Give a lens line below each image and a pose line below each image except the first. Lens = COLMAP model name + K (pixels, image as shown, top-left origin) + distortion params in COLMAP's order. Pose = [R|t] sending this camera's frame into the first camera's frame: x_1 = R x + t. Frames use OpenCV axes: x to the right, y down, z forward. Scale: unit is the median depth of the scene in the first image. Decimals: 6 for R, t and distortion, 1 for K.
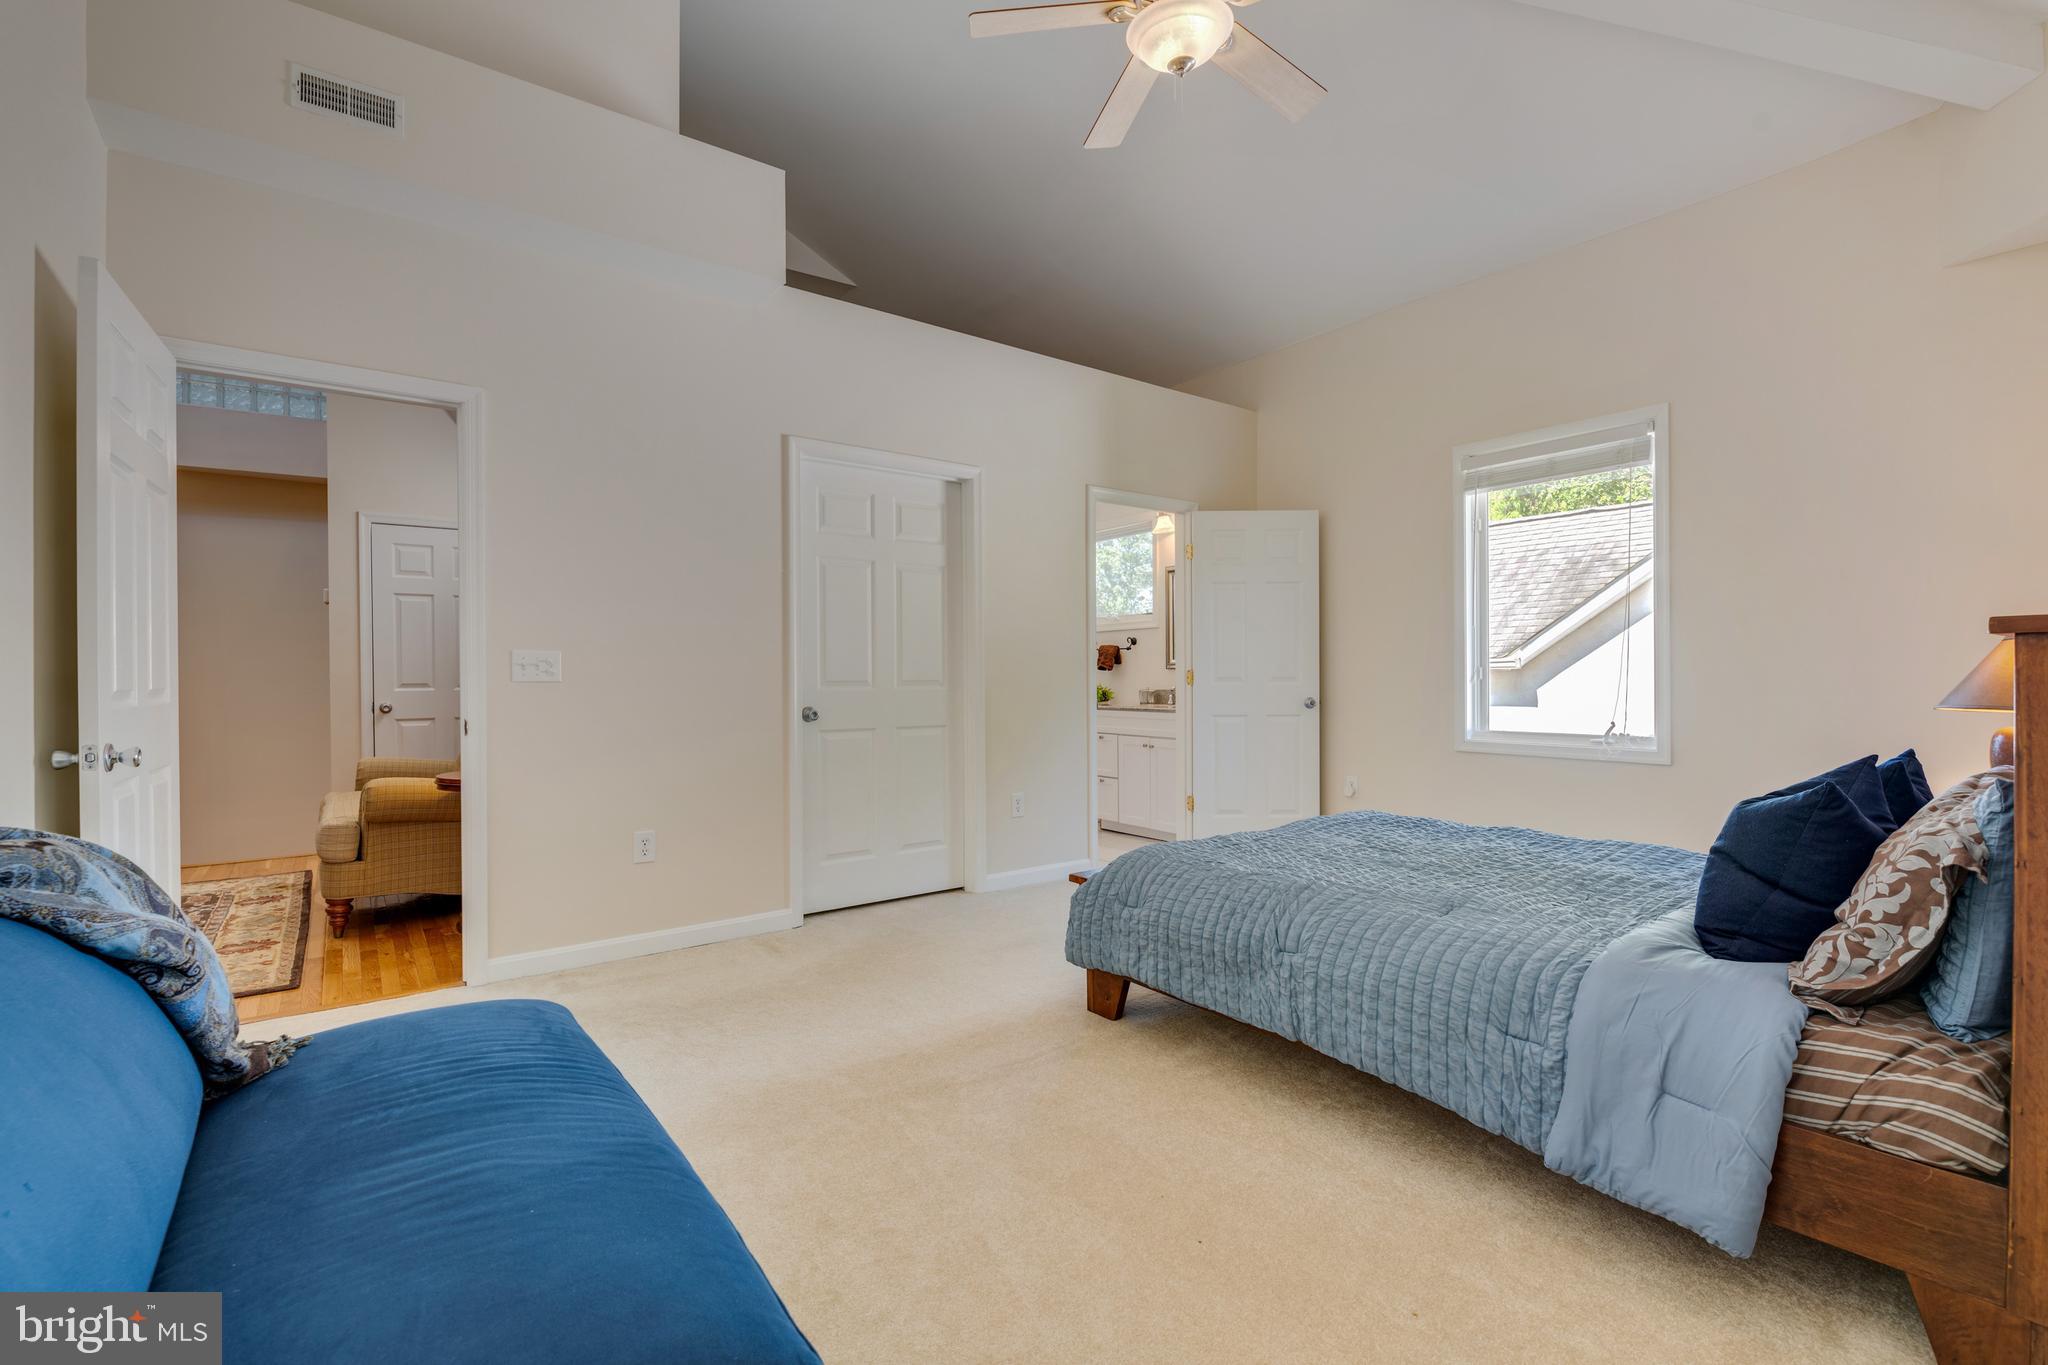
lens RADIAL K [[893.8, 0, 1017.6], [0, 893.8, 681.7], [0, 0, 1]] dist [0.003151, -0.004485]
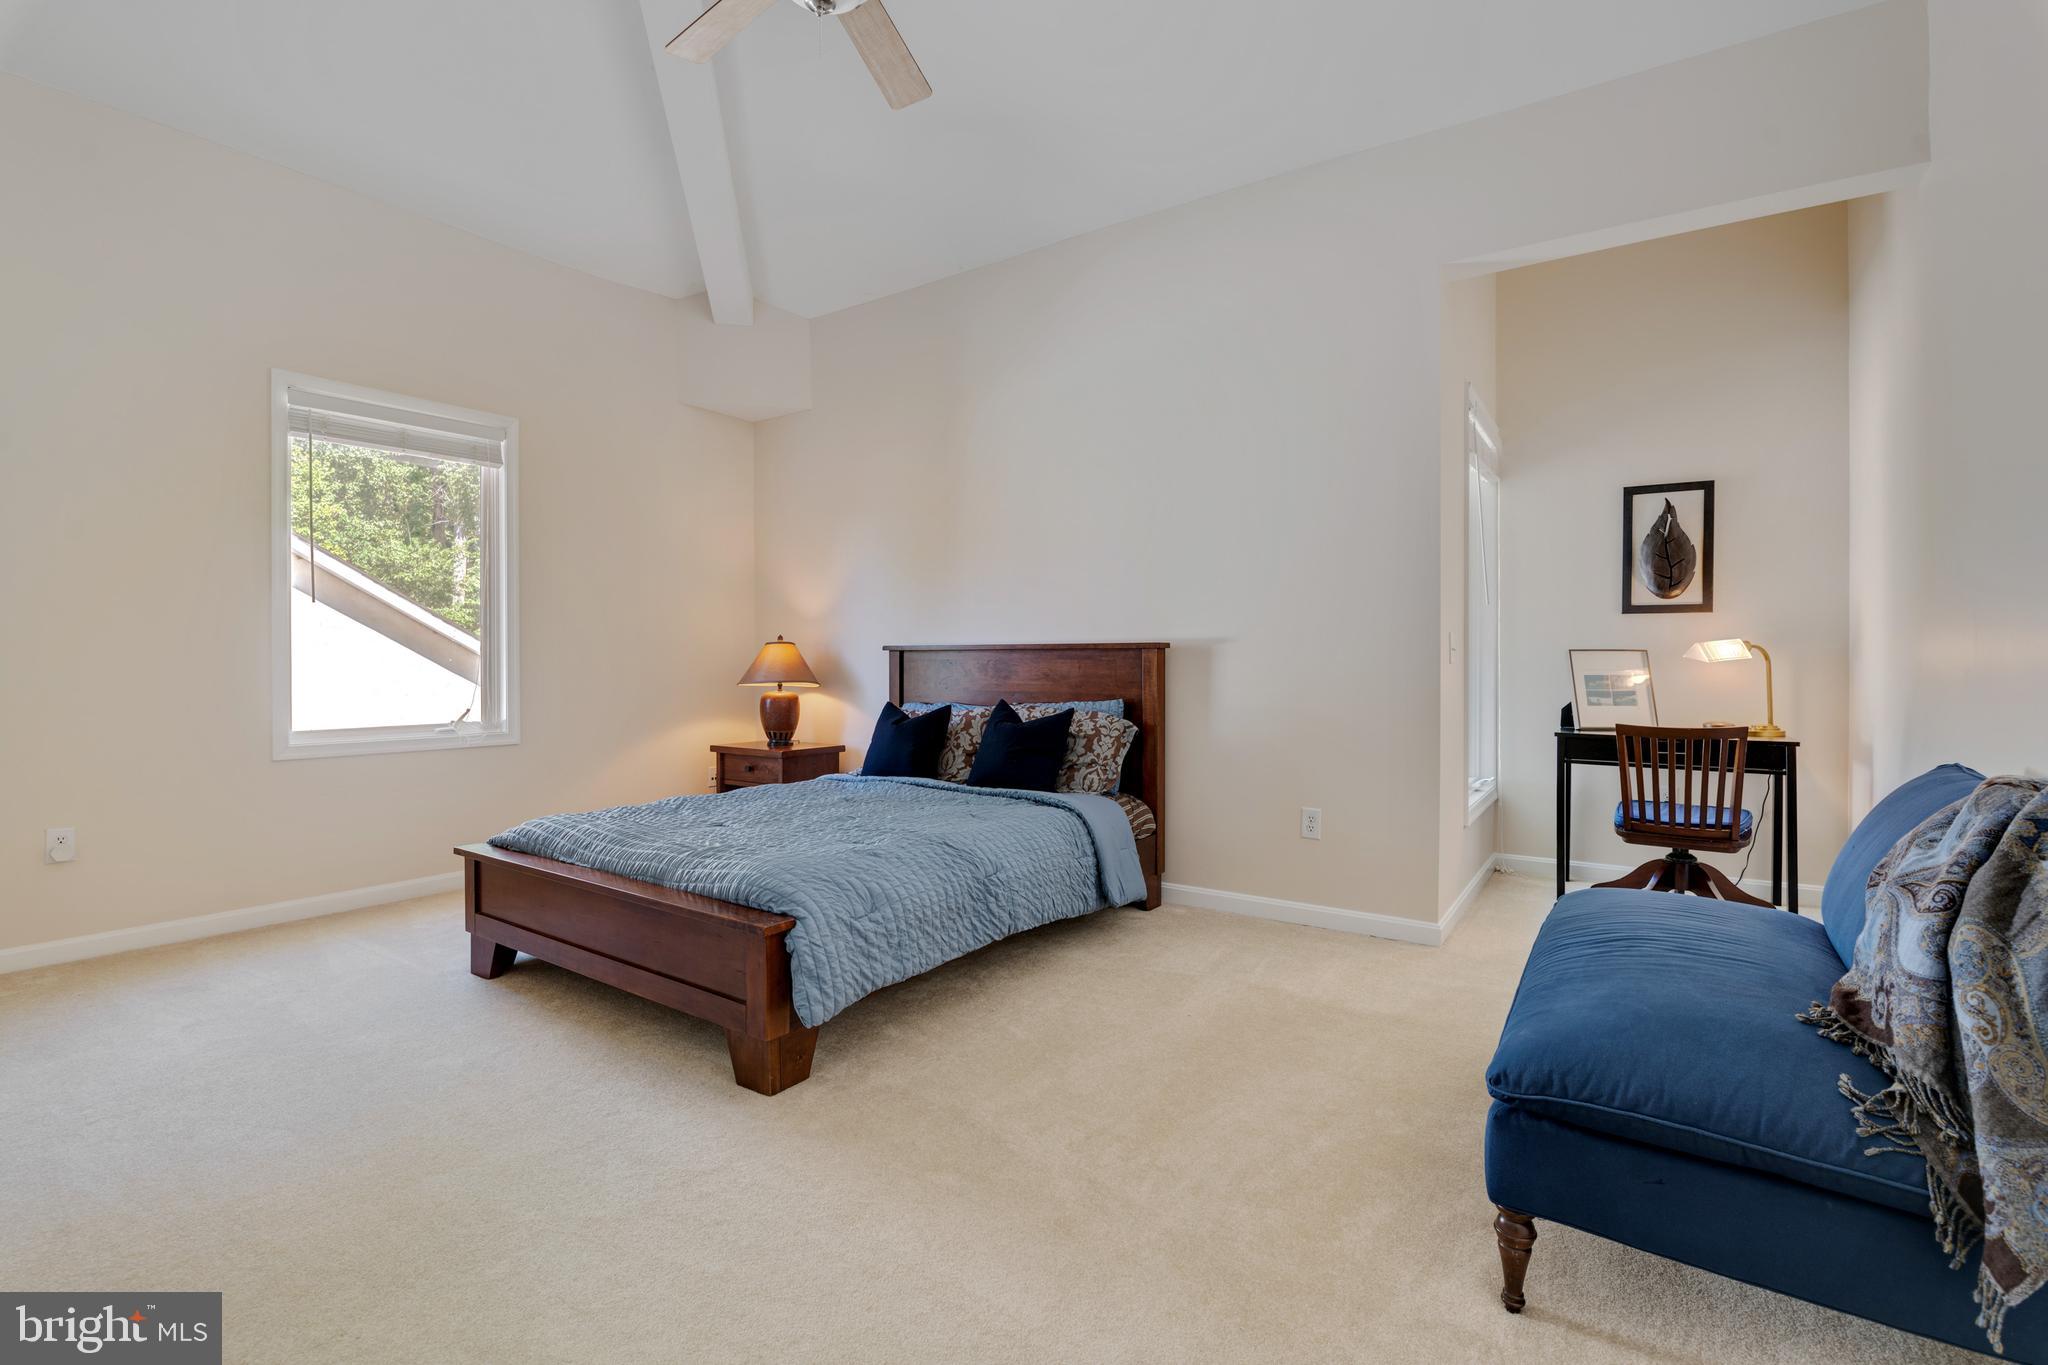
lens RADIAL K [[893.8, 0, 1017.3], [0, 893.8, 672.7], [0, 0, 1]] dist [0.003151, -0.004485]
pose [[-0.281814, -0.004201, 0.959460, -0.813597], [0.008282, 0.999943, 0.006810, 0.002250], [-0.959433, 0.009865, -0.281763, 1.145030]]
